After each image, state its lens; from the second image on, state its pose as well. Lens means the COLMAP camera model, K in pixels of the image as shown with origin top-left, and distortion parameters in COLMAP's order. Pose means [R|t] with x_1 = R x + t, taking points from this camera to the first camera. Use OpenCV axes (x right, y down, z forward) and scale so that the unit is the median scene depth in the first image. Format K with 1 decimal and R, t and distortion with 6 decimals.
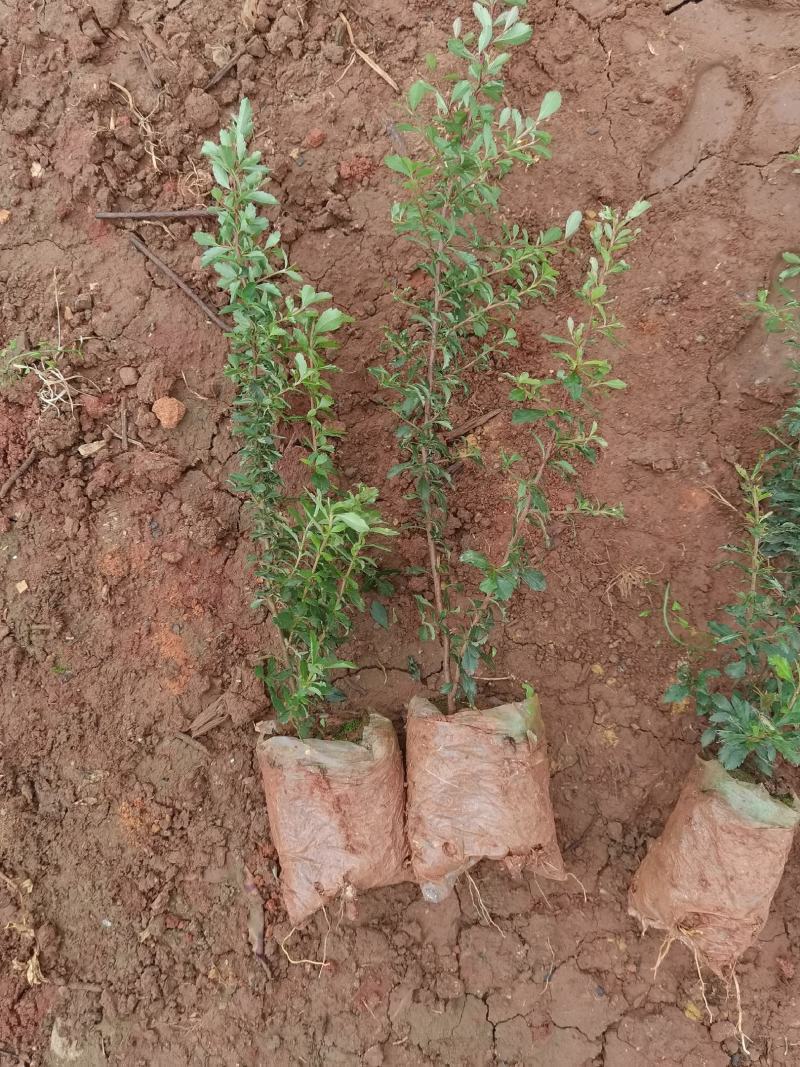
lens RADIAL K [[909.4, 0, 398.4], [0, 909.4, 573.3], [0, 0, 1]] dist [0.011895, -0.039277]
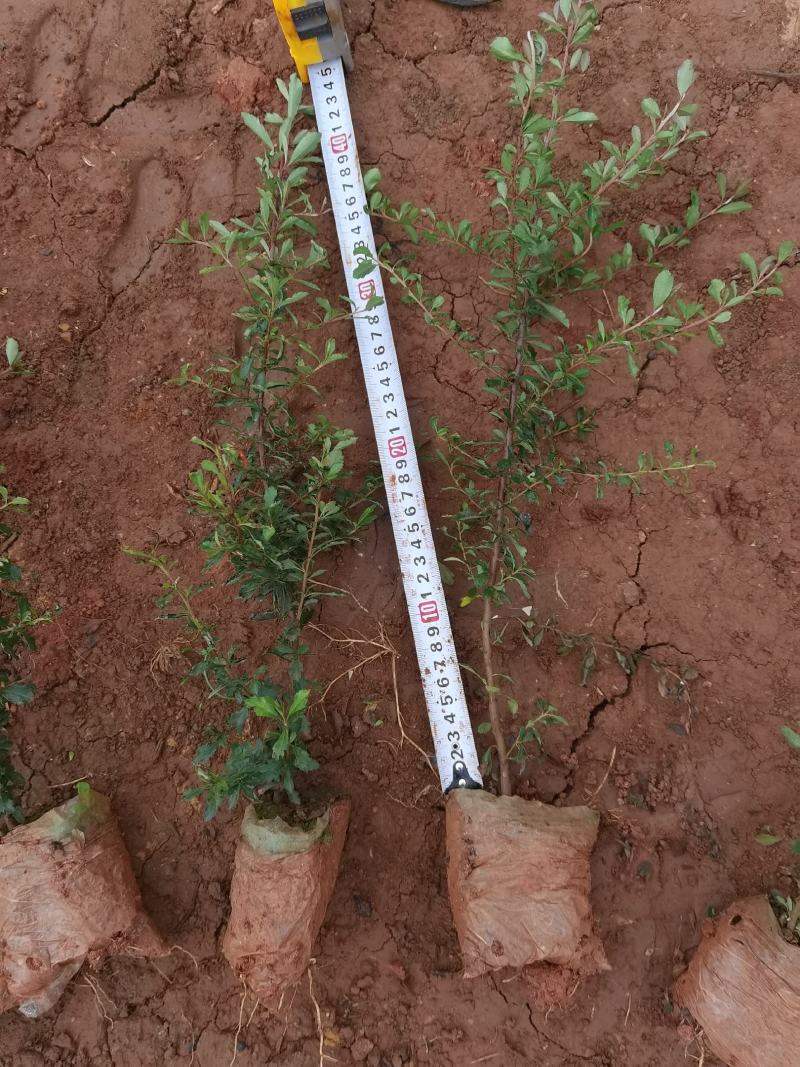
lens RADIAL K [[909.4, 0, 407.7], [0, 909.4, 572.2], [0, 0, 1]] dist [0.011895, -0.039277]
pose [[0.956381, -0.288369, 0.046667, 0.479388], [0.290150, 0.956254, -0.037296, 0.035447], [-0.033871, 0.049210, 0.998214, -0.060984]]
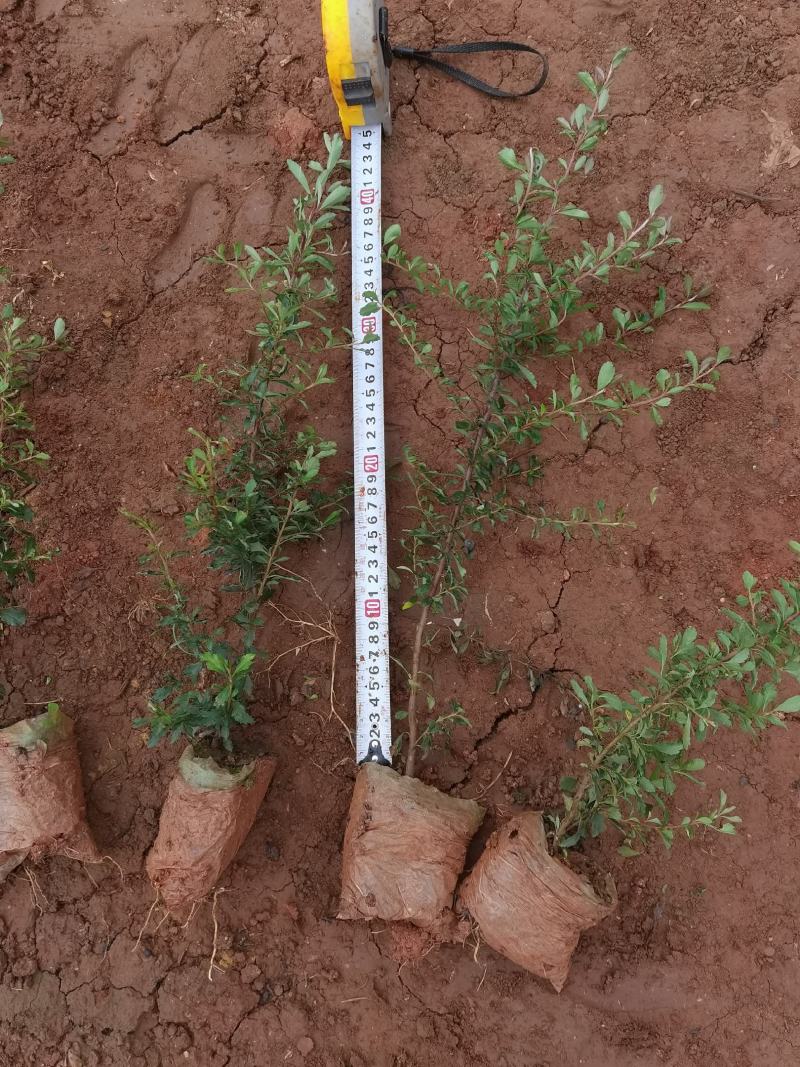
lens RADIAL K [[909.4, 0, 395.3], [0, 909.4, 561.7], [0, 0, 1]] dist [0.011895, -0.039277]
pose [[0.991639, -0.125120, 0.031577, 0.534907], [0.126969, 0.989733, -0.065627, 0.067279], [-0.023042, 0.069088, 0.997344, -0.216085]]
